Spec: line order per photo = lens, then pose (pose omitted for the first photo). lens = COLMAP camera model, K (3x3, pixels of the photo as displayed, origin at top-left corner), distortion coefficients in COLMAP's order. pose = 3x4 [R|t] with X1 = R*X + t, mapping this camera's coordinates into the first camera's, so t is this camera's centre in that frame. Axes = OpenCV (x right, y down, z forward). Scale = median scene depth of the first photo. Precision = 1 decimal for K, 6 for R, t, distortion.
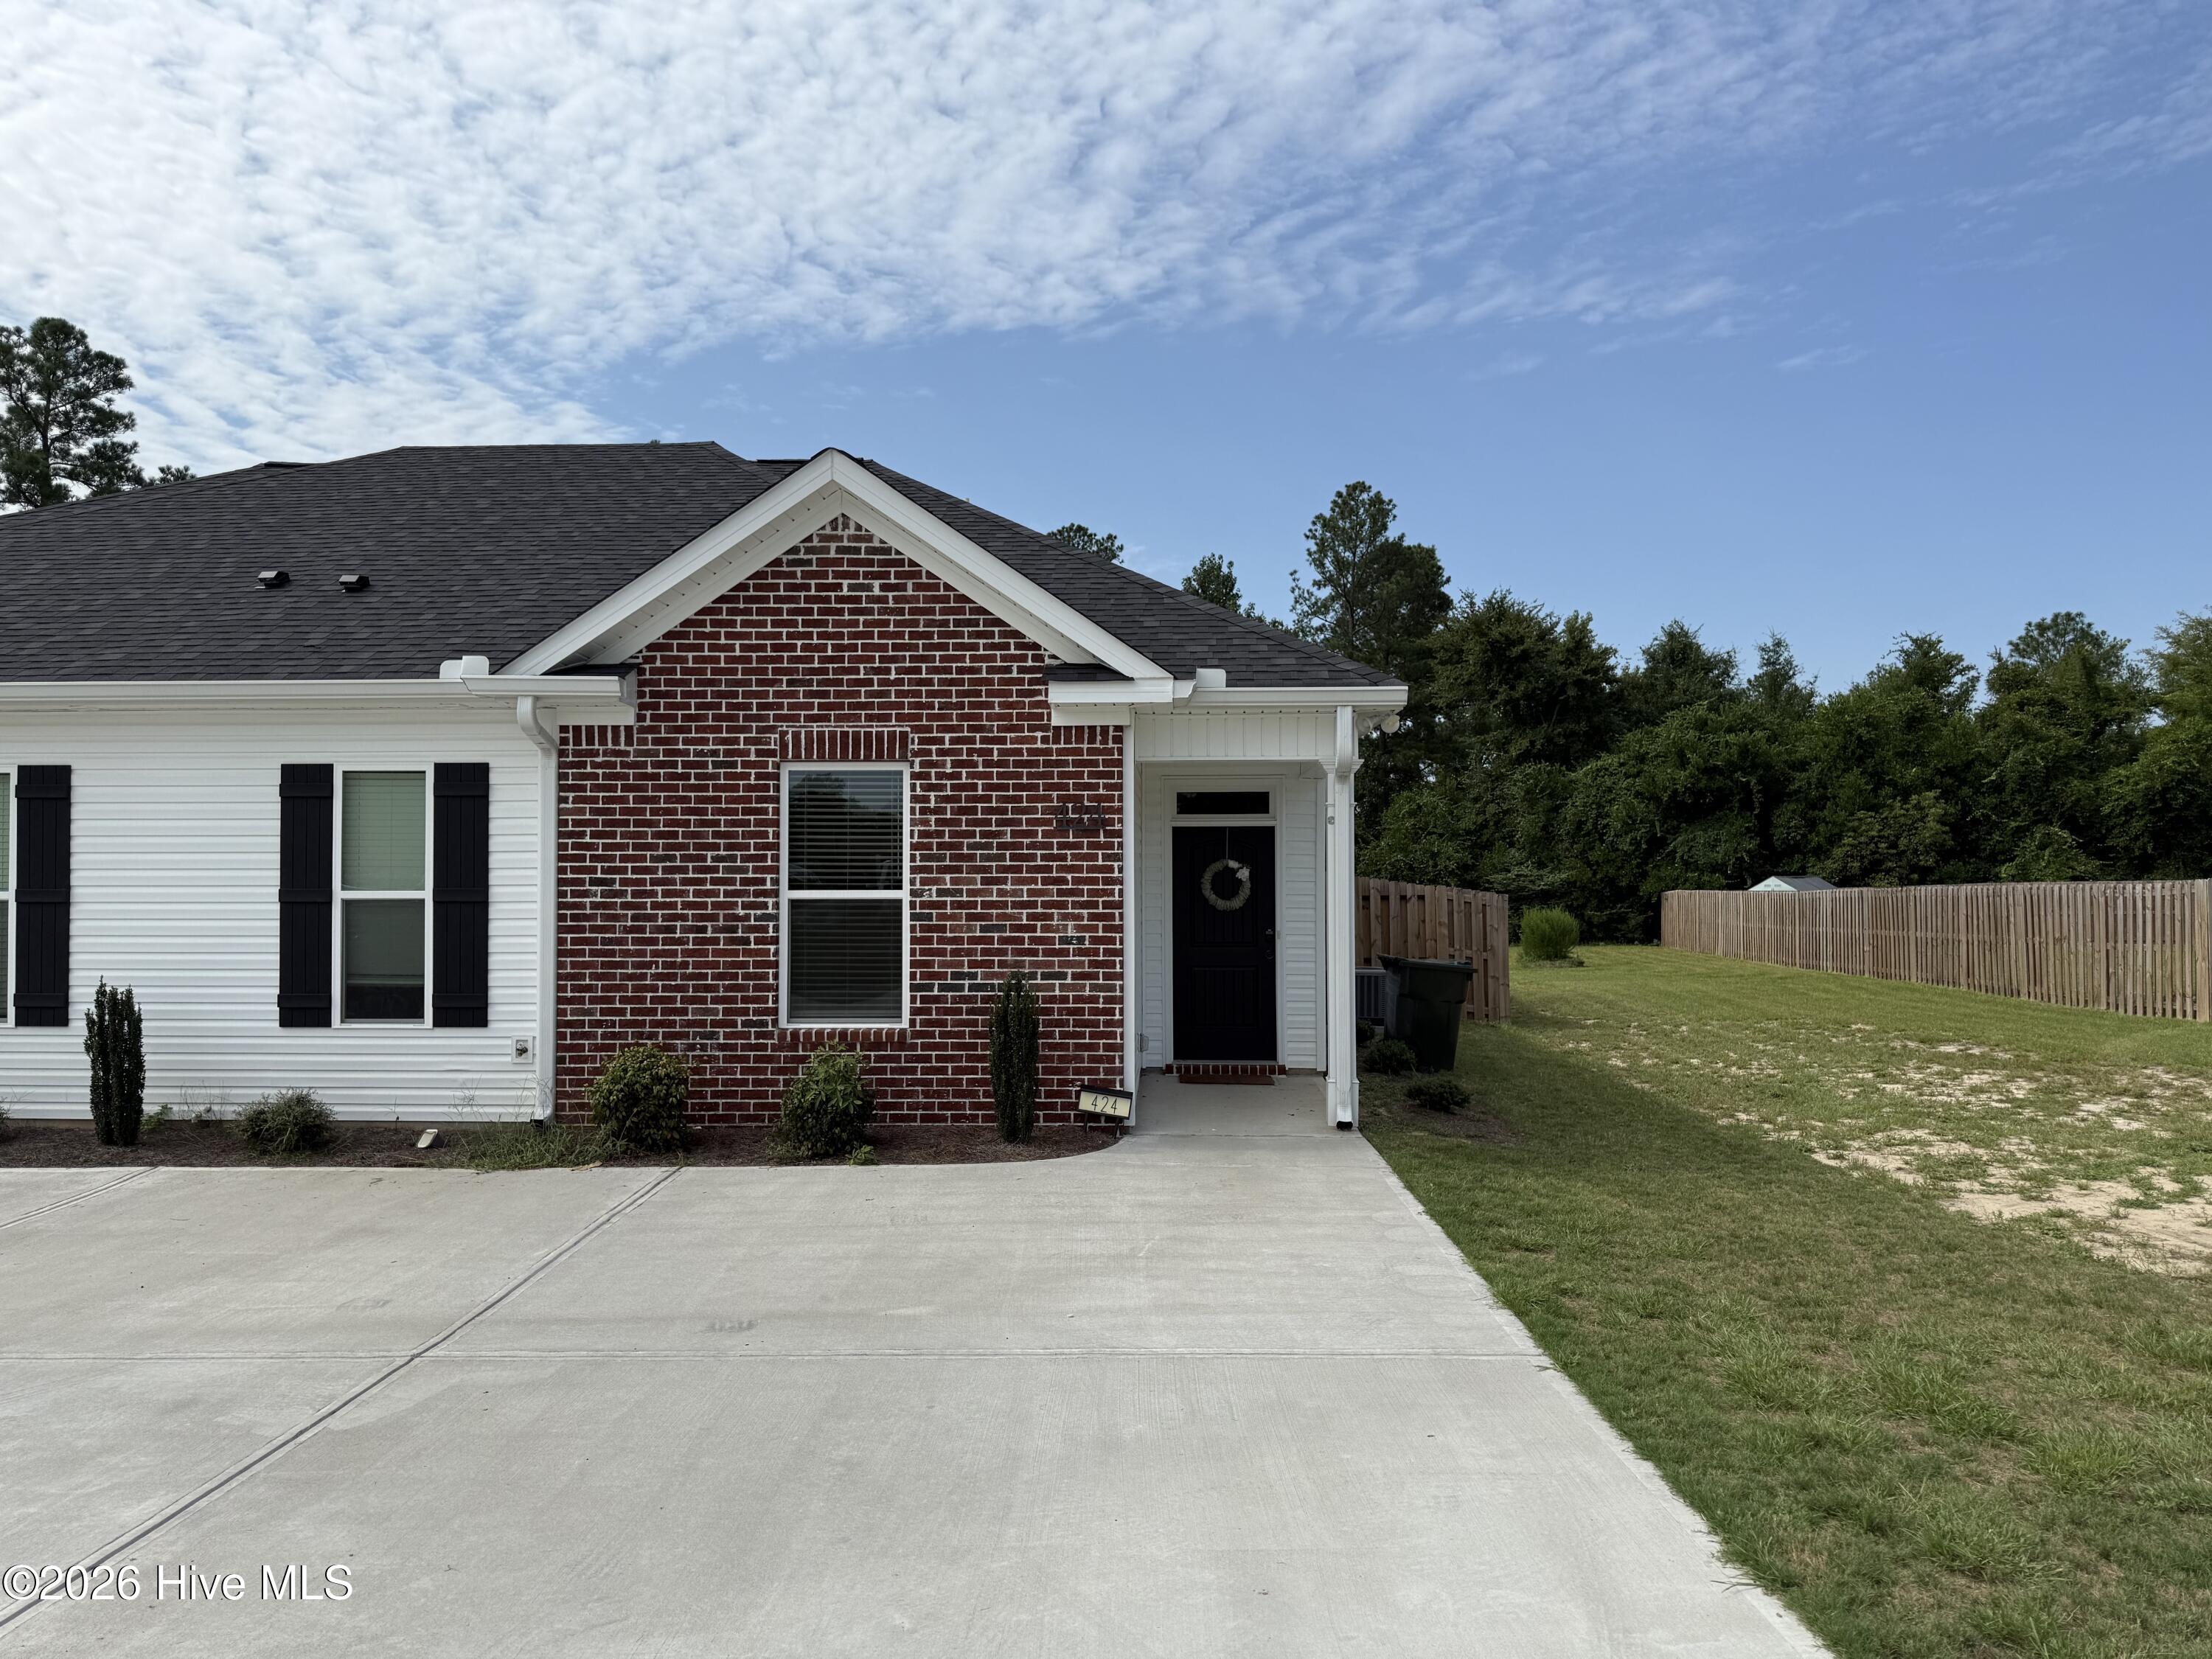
lens RADIAL K [[1564.6, 0, 1107.4], [0, 1564.6, 834.0], [0, 0, 1]] dist [0.052733, -0.063885]
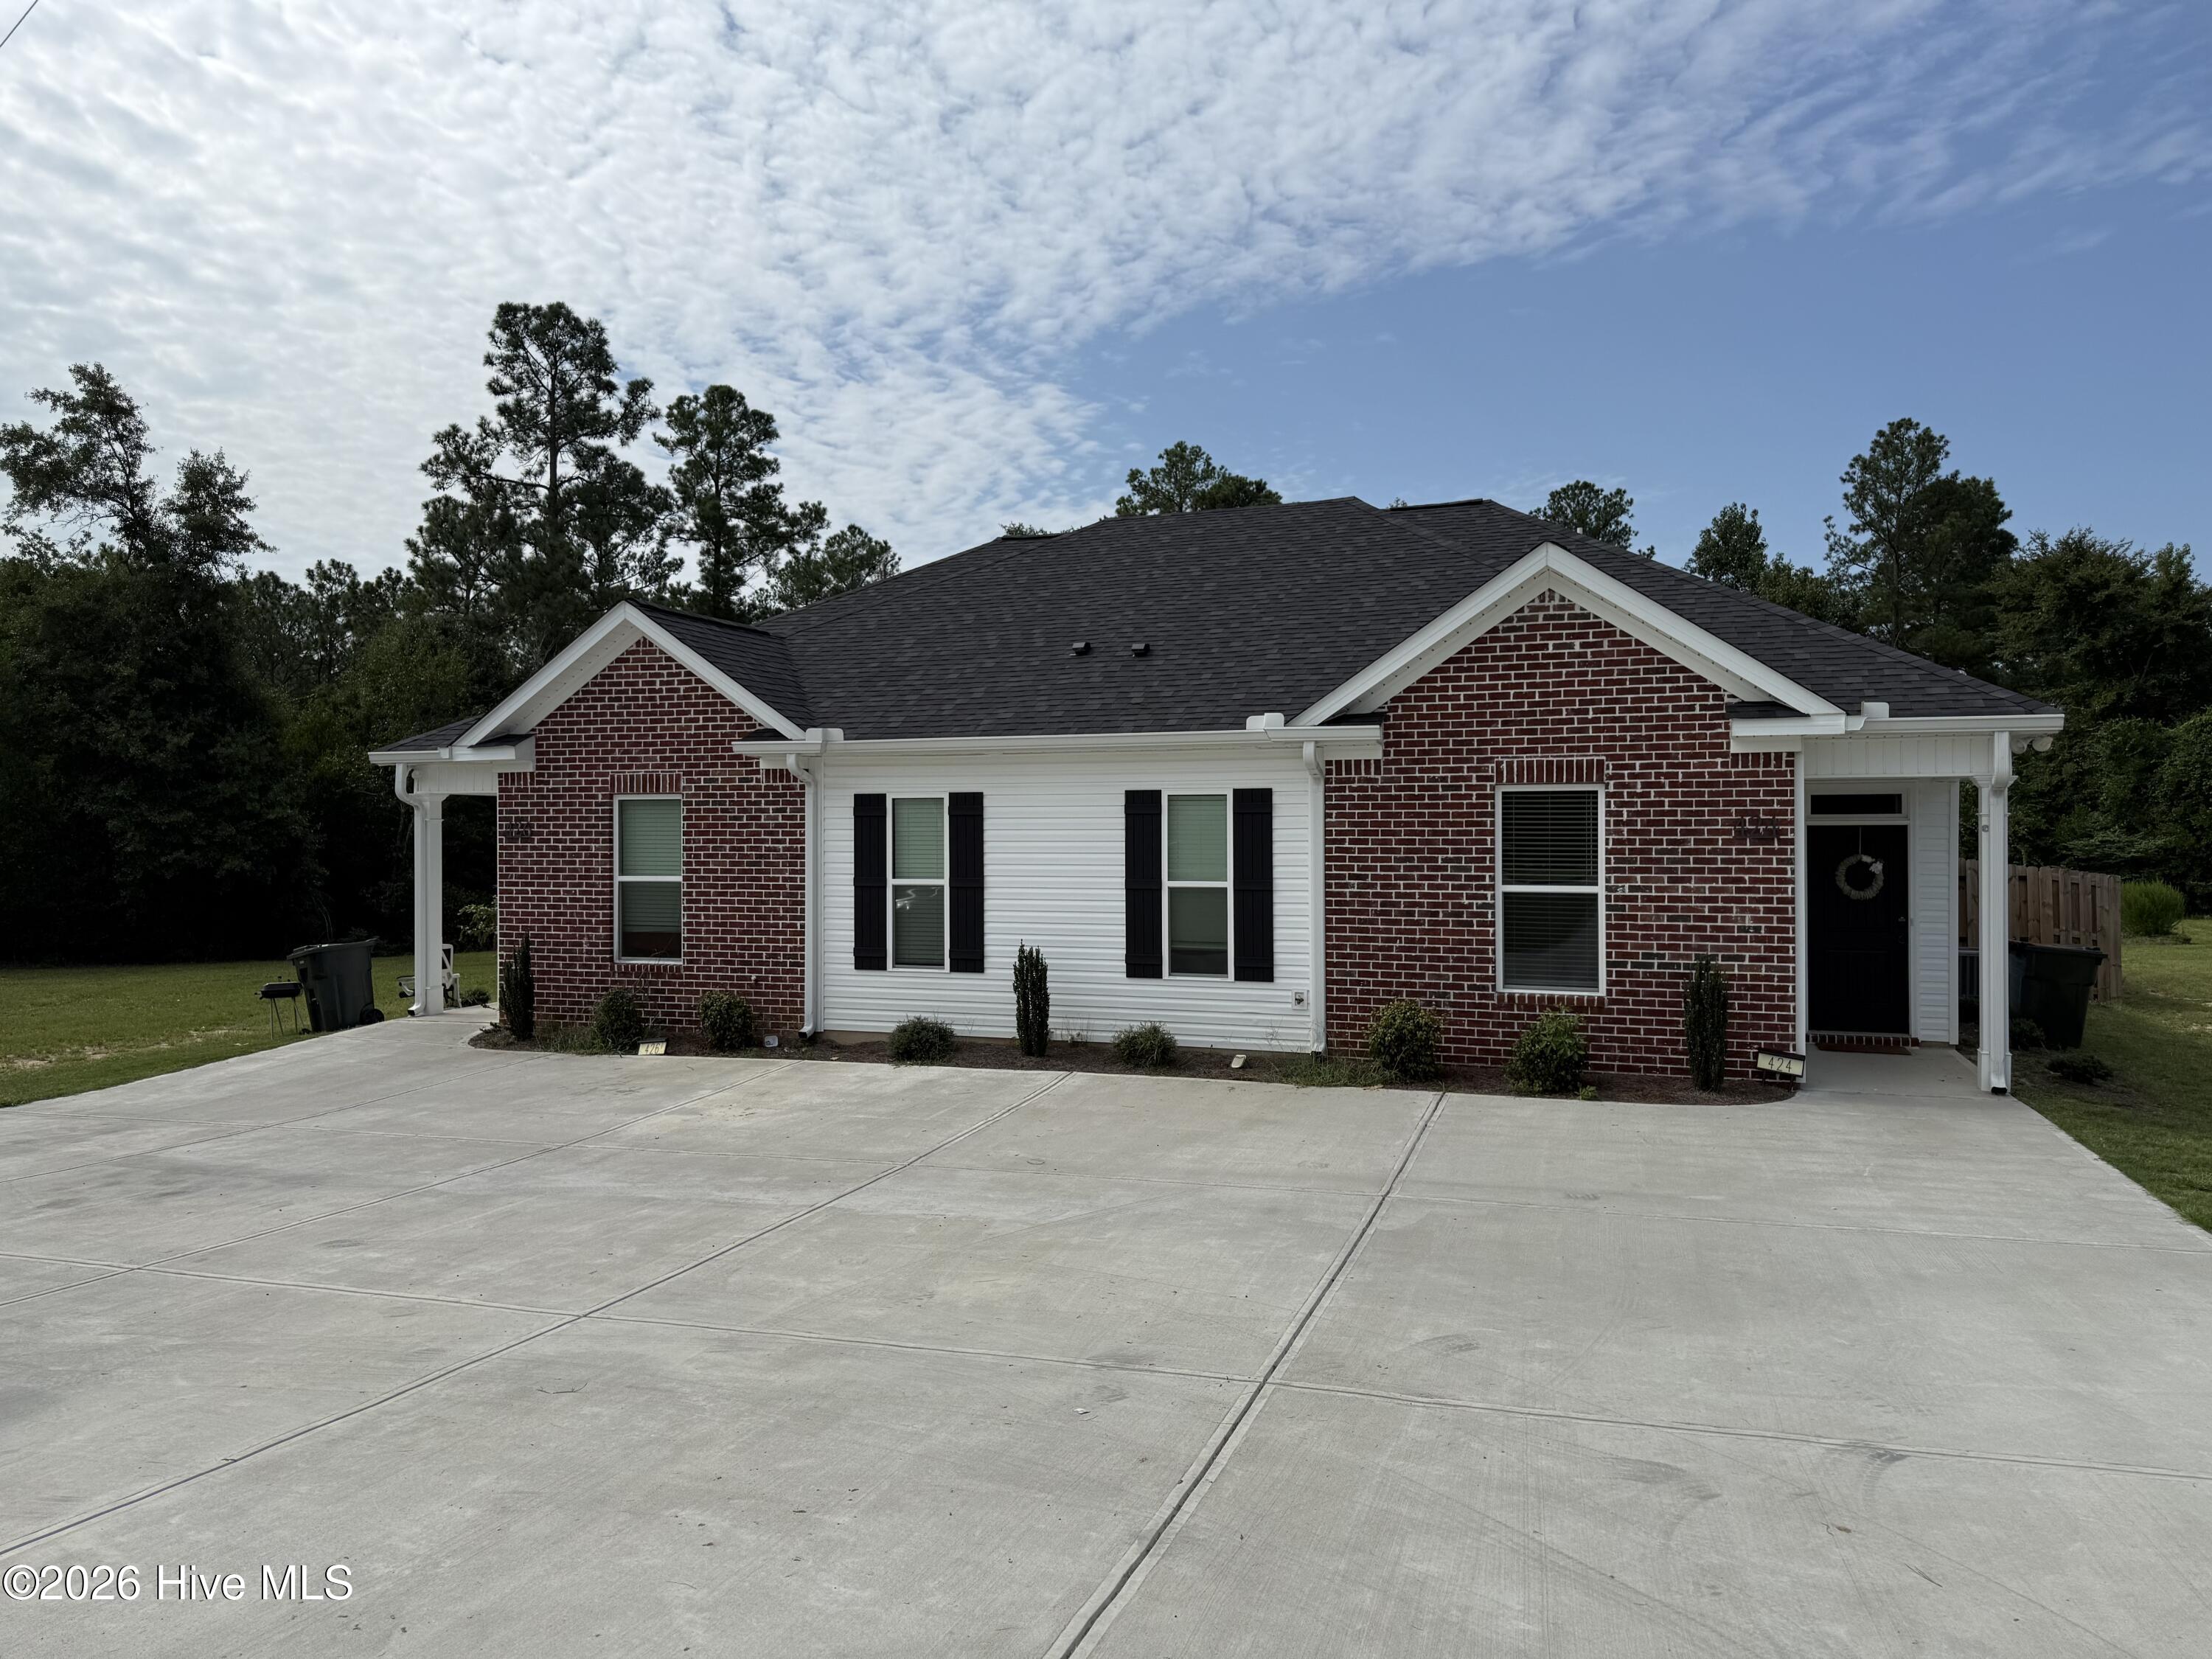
lens RADIAL K [[1564.6, 0, 1085.4], [0, 1564.6, 820.6], [0, 0, 1]] dist [0.052733, -0.063885]
pose [[0.953705, -0.003495, -0.300724, -0.030149], [0.009543, 0.999781, 0.018643, -0.009219], [0.300593, -0.020650, 0.953529, -0.067639]]
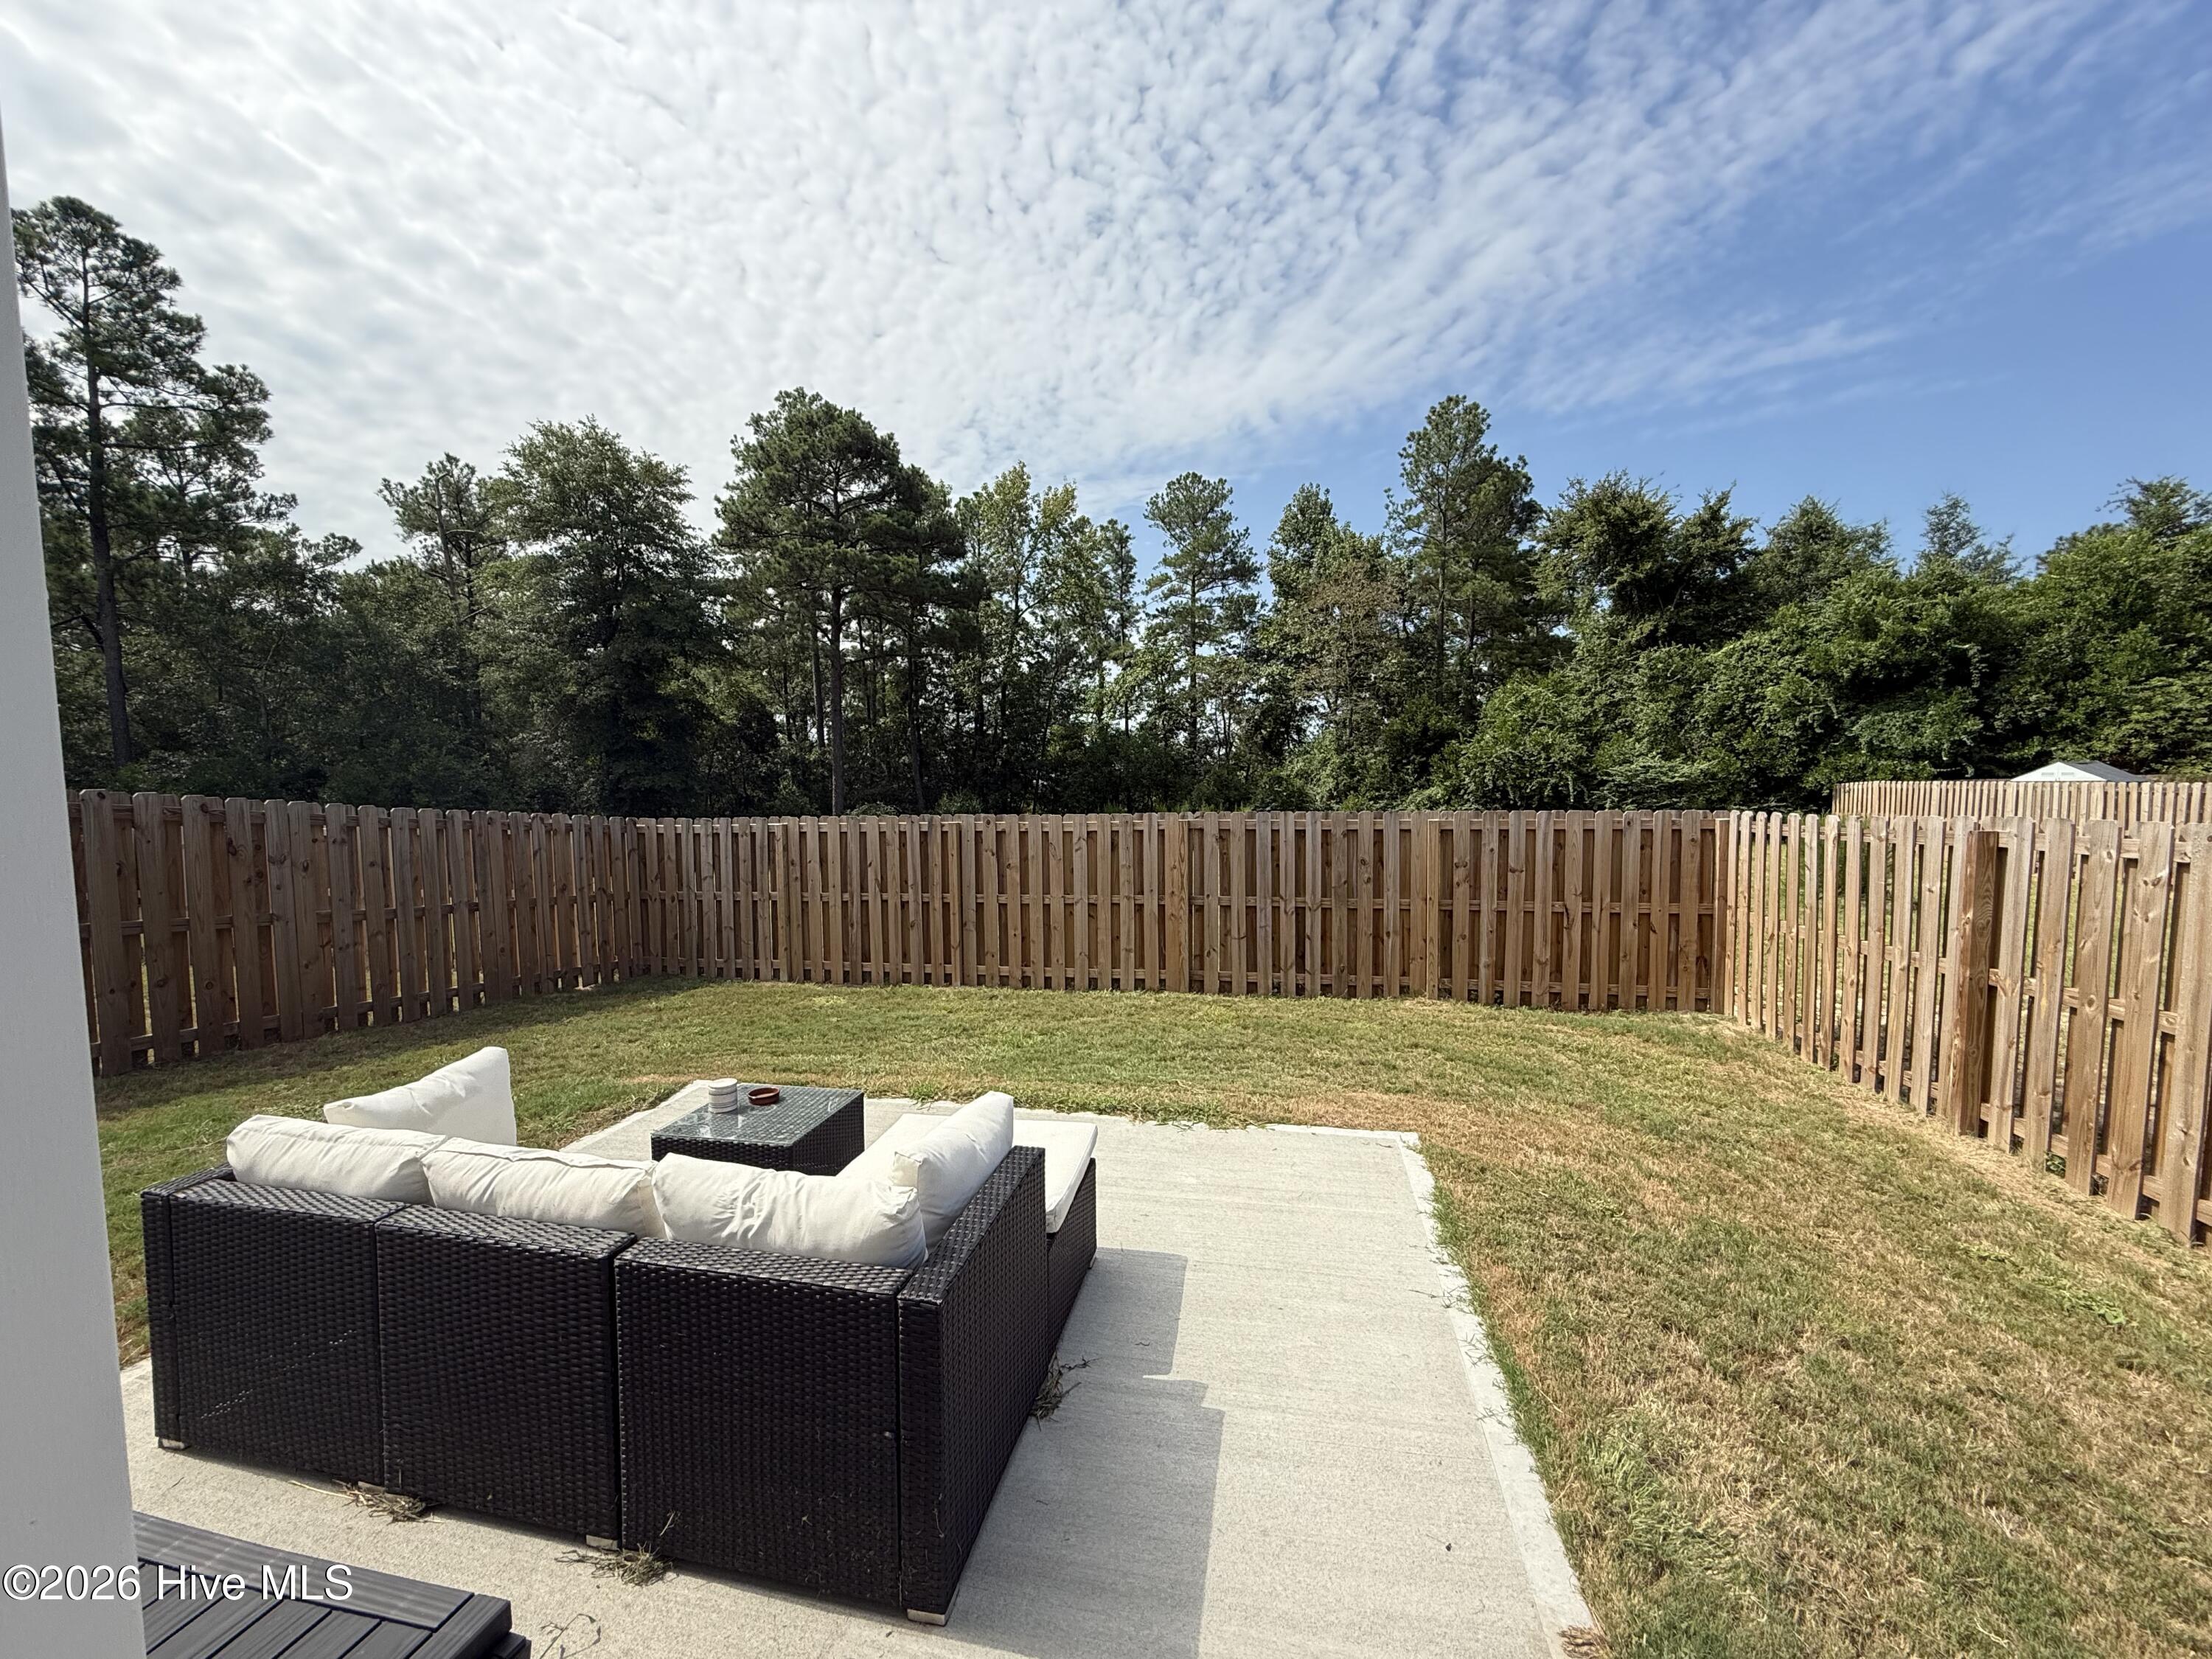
lens RADIAL K [[883.2, 0, 1109.1], [0, 883.2, 841.2], [0, 0, 1]] dist [0.000191, 0.000570]
pose [[0.987659, 0.000779, -0.156619, 0.031777], [0.014773, 0.995066, 0.098111, 0.014659], [0.155922, -0.099214, 0.982774, 0.453170]]
